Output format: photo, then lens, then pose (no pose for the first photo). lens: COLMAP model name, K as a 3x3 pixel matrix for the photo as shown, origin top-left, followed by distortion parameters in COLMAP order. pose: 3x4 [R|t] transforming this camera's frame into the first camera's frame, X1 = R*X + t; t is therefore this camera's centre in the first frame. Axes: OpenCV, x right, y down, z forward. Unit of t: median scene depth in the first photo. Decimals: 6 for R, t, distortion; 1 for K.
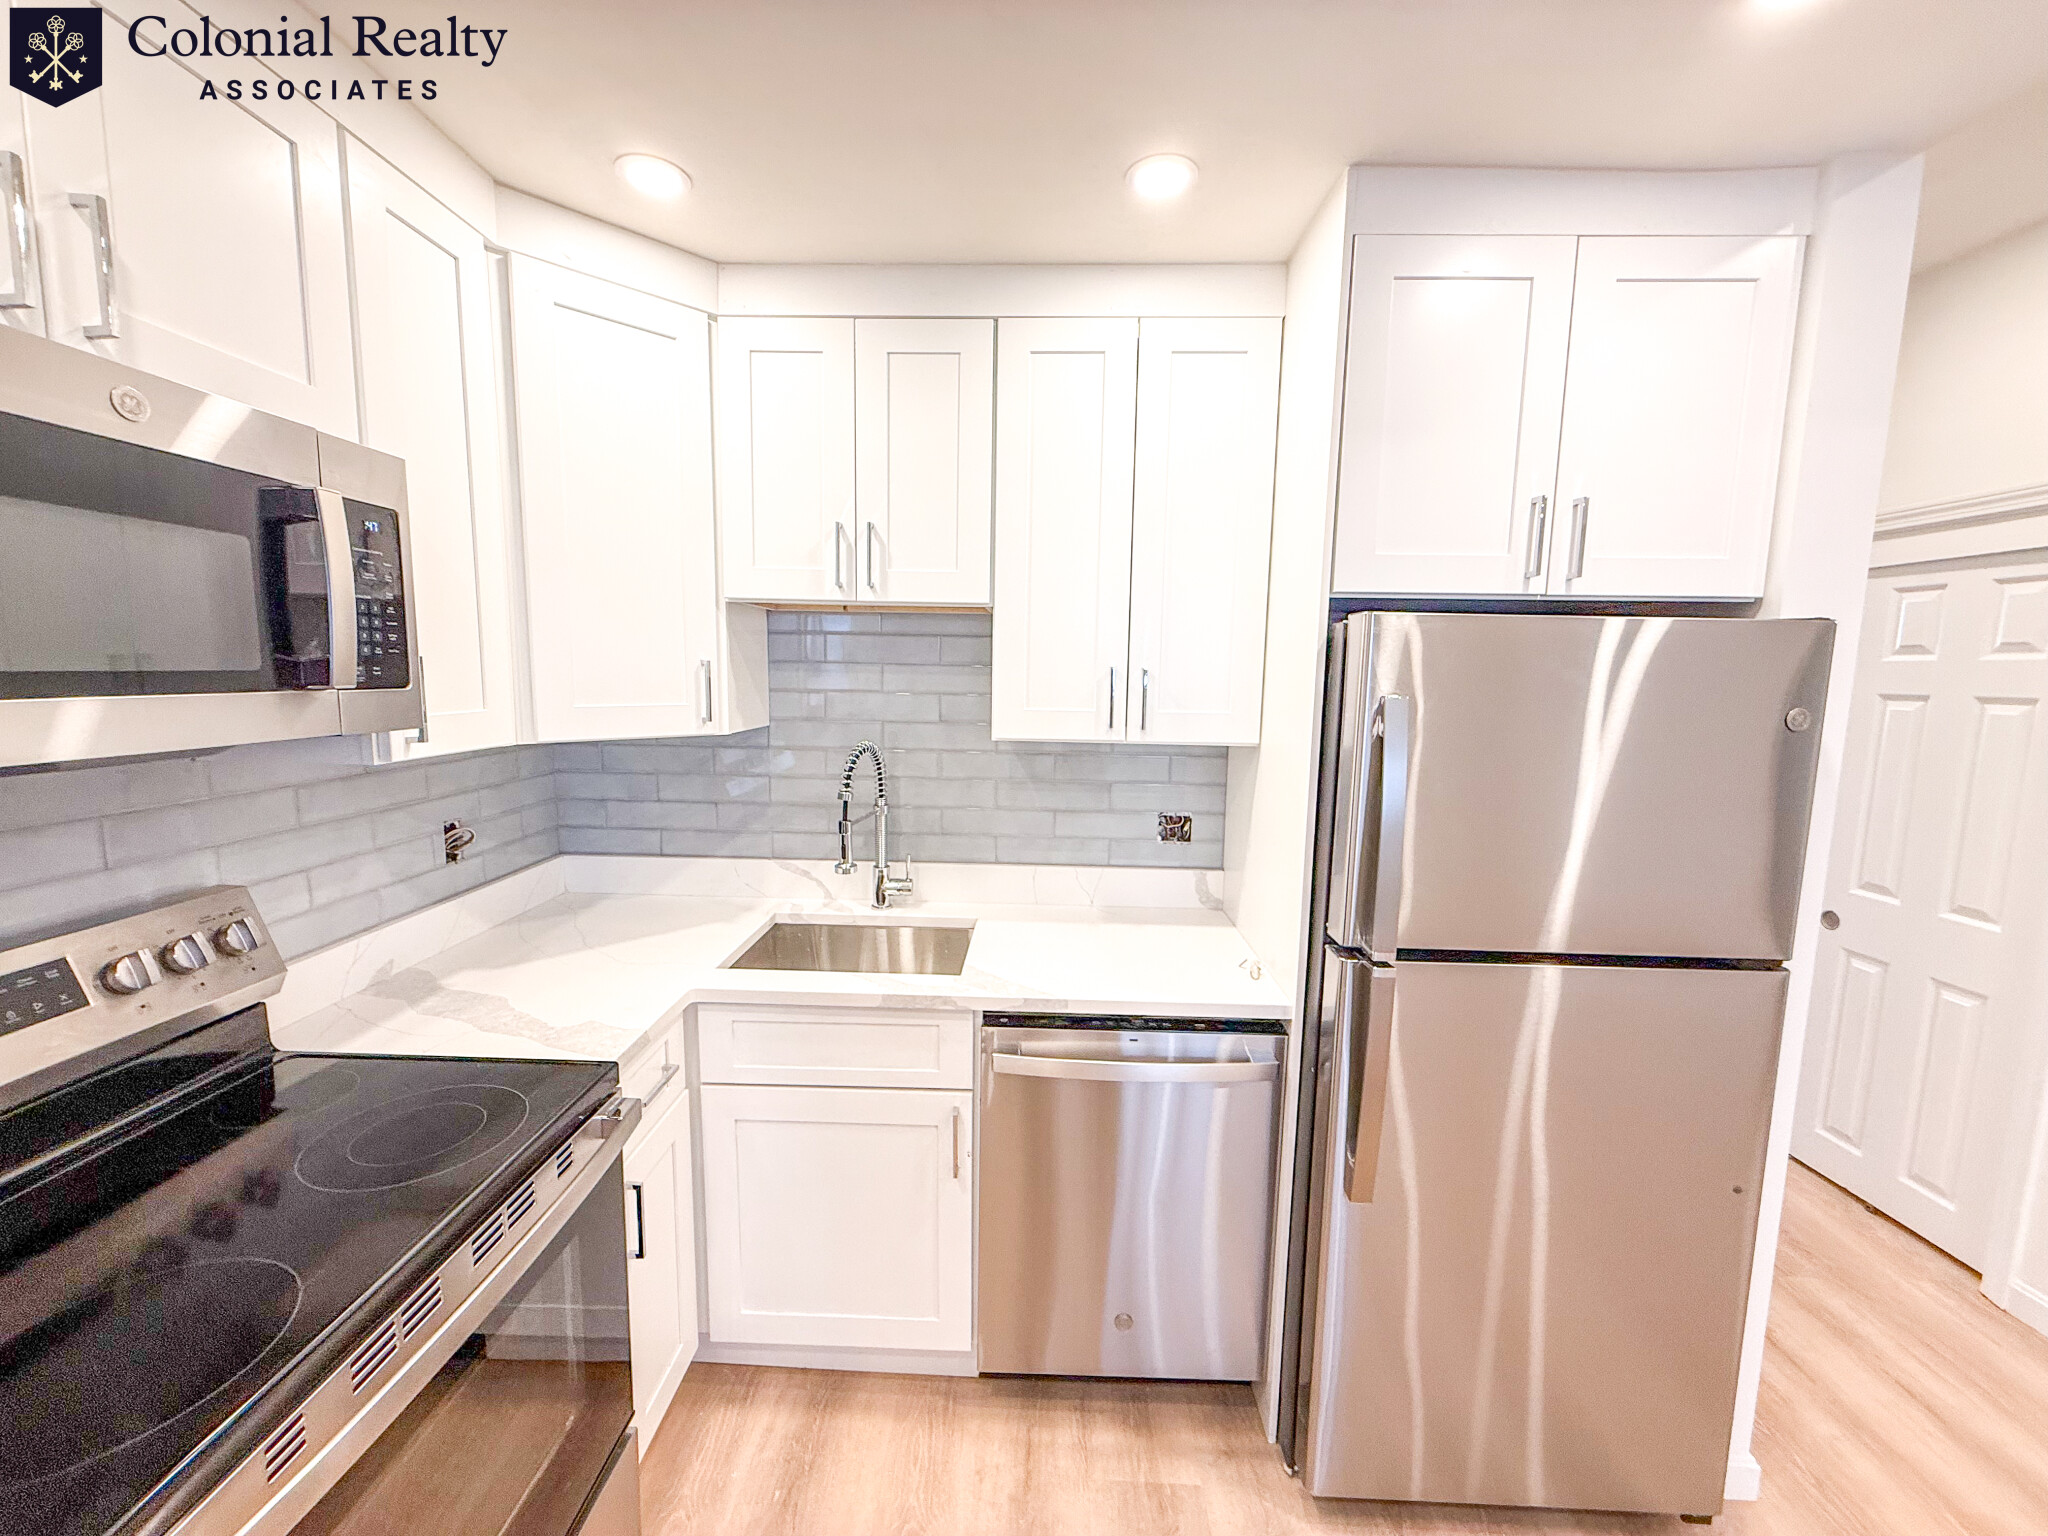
lens RADIAL K [[814.4, 0, 1018.6], [0, 814.4, 768.3], [0, 0, 1]] dist [0.001662, -0.000029]
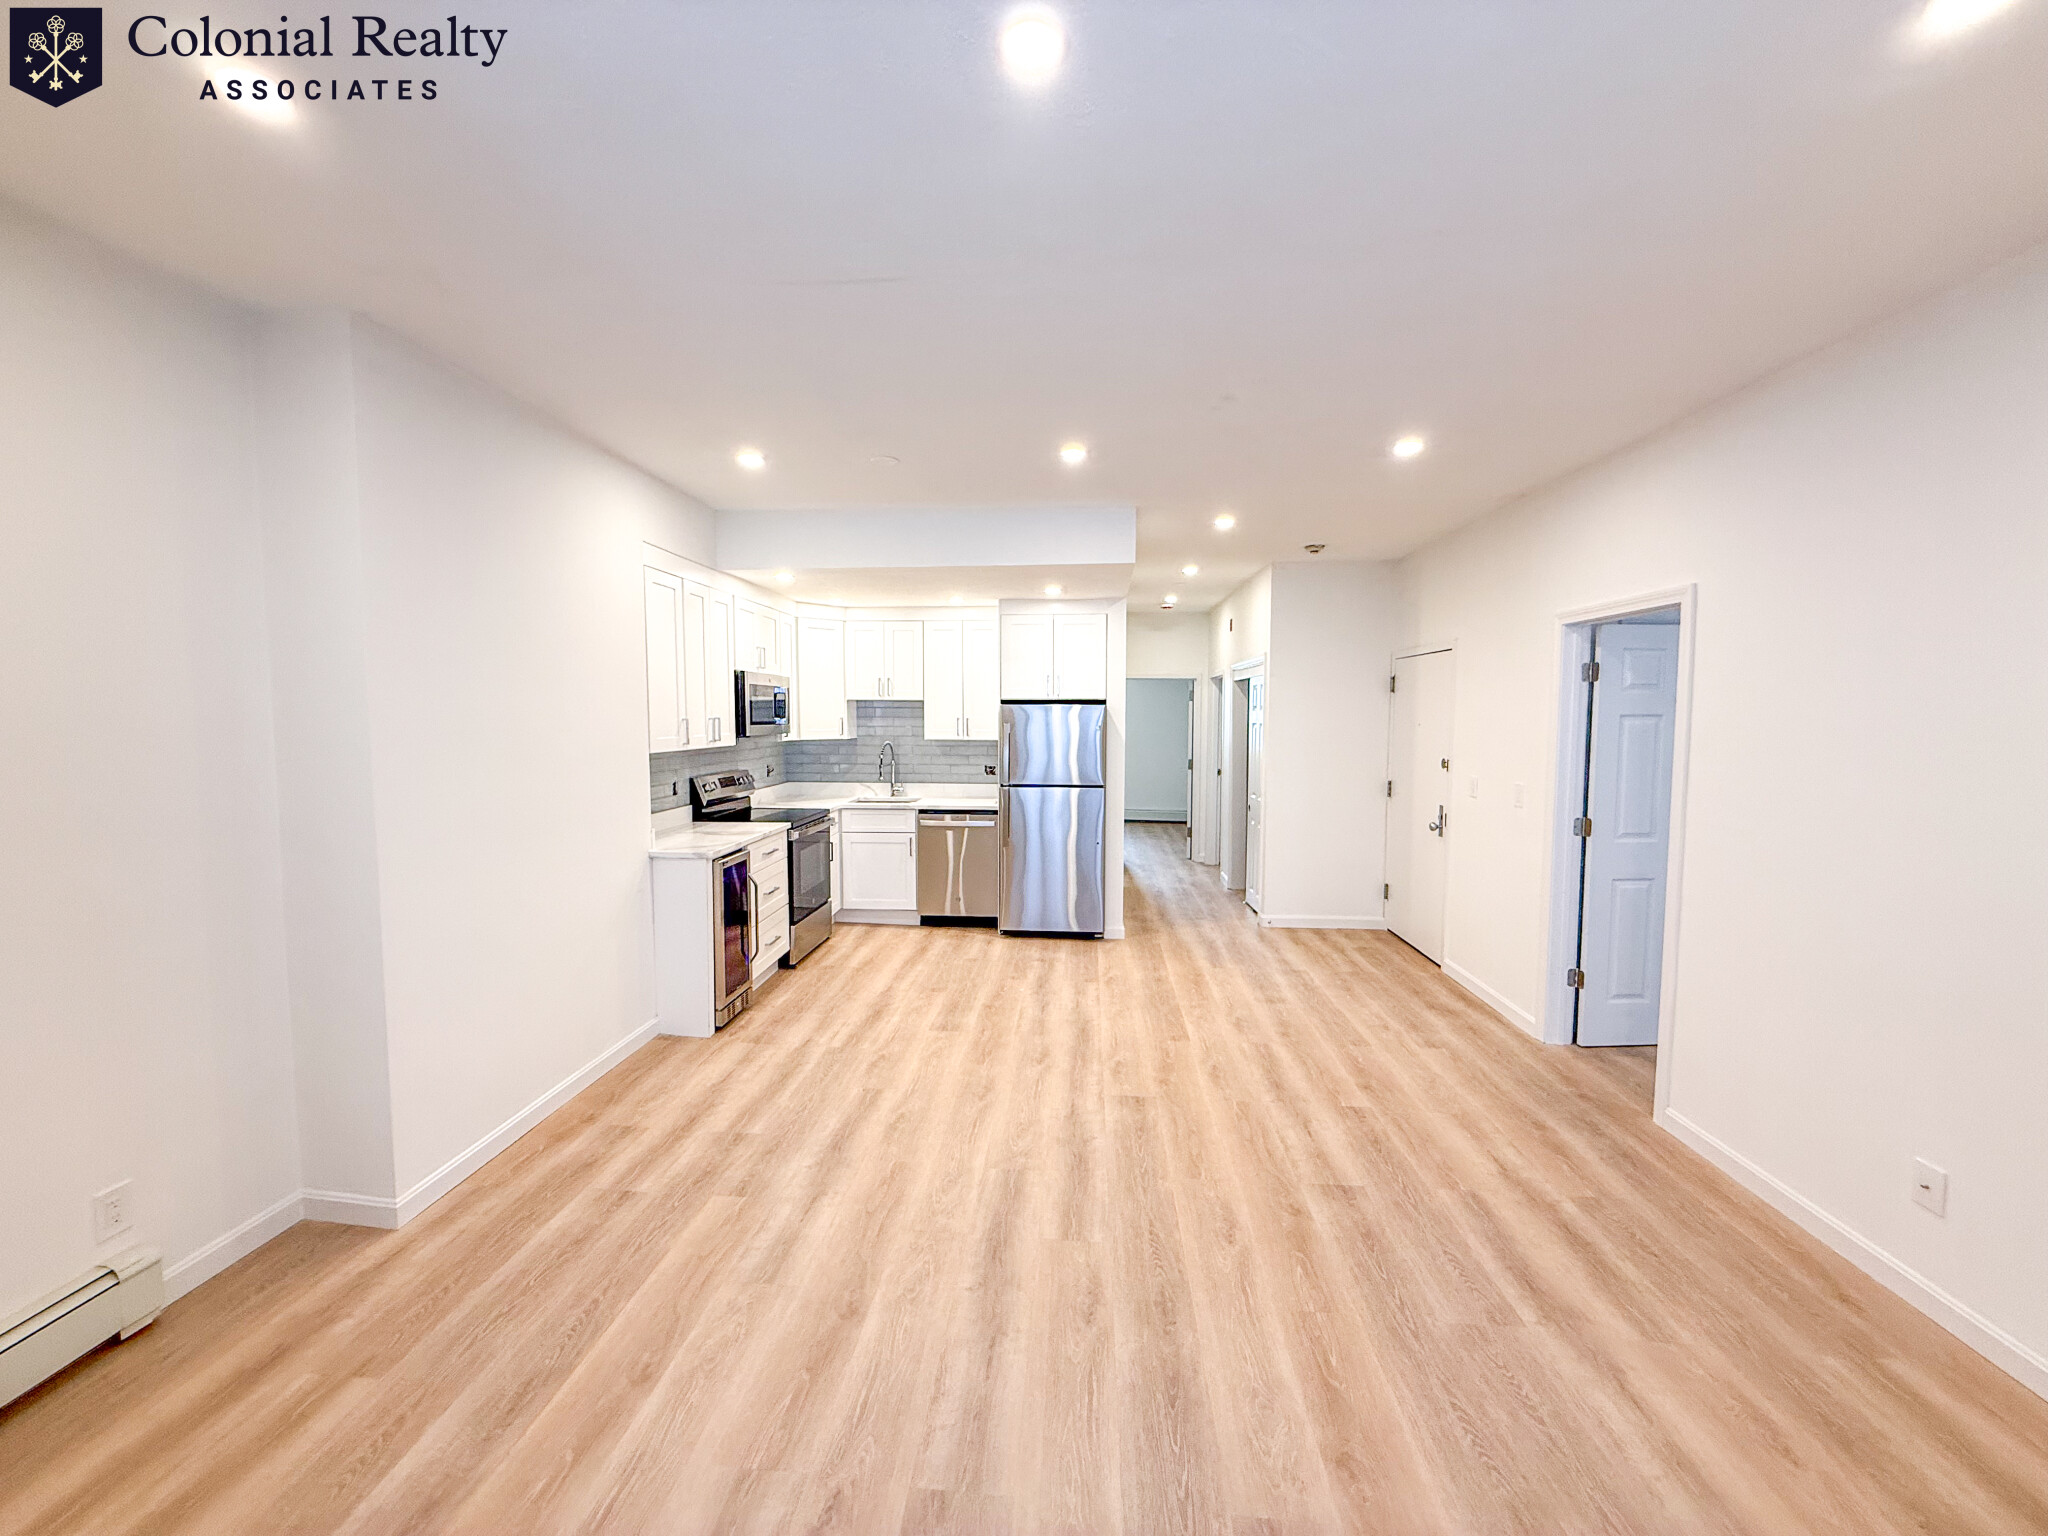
lens RADIAL K [[814.4, 0, 1018.6], [0, 814.4, 768.3], [0, 0, 1]] dist [0.001662, -0.000029]
pose [[0.998937, -0.012132, -0.044463, 0.516591], [0.009539, 0.998266, -0.058085, 0.290019], [0.045090, 0.057600, 0.997321, -2.392639]]
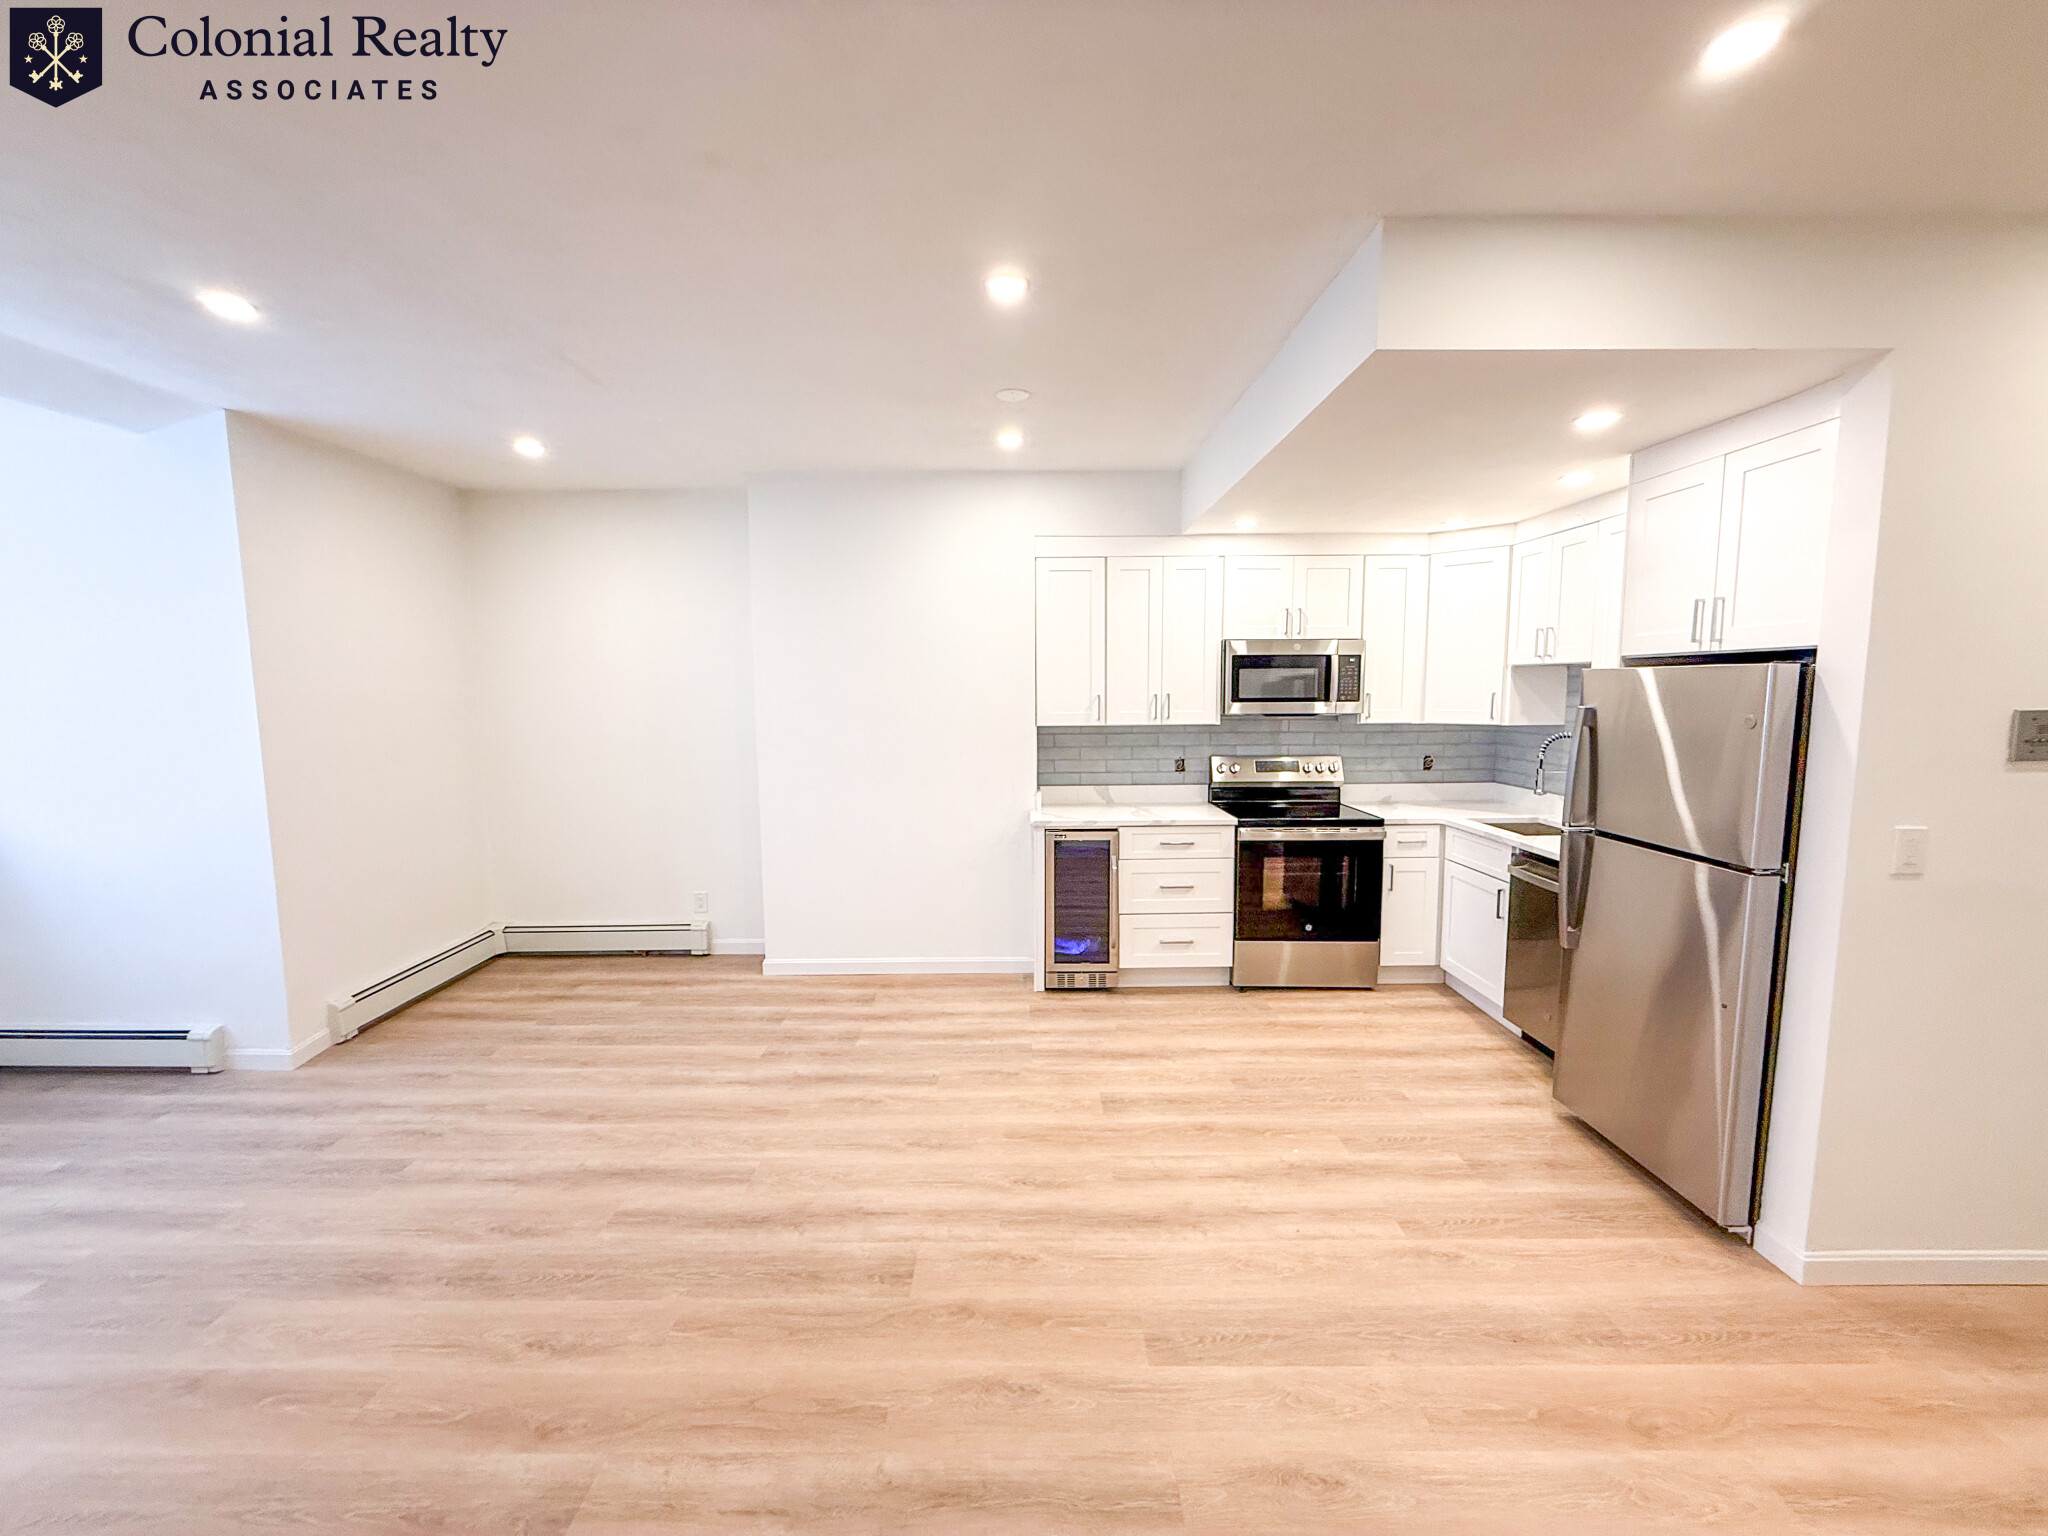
lens RADIAL K [[814.4, 0, 1018.6], [0, 814.4, 768.3], [0, 0, 1]] dist [0.001662, -0.000029]
pose [[0.036112, 0.081731, -0.996000, 1.884613], [-0.115509, 0.990312, 0.077076, 0.058709], [0.992650, 0.112263, 0.045203, -0.427945]]
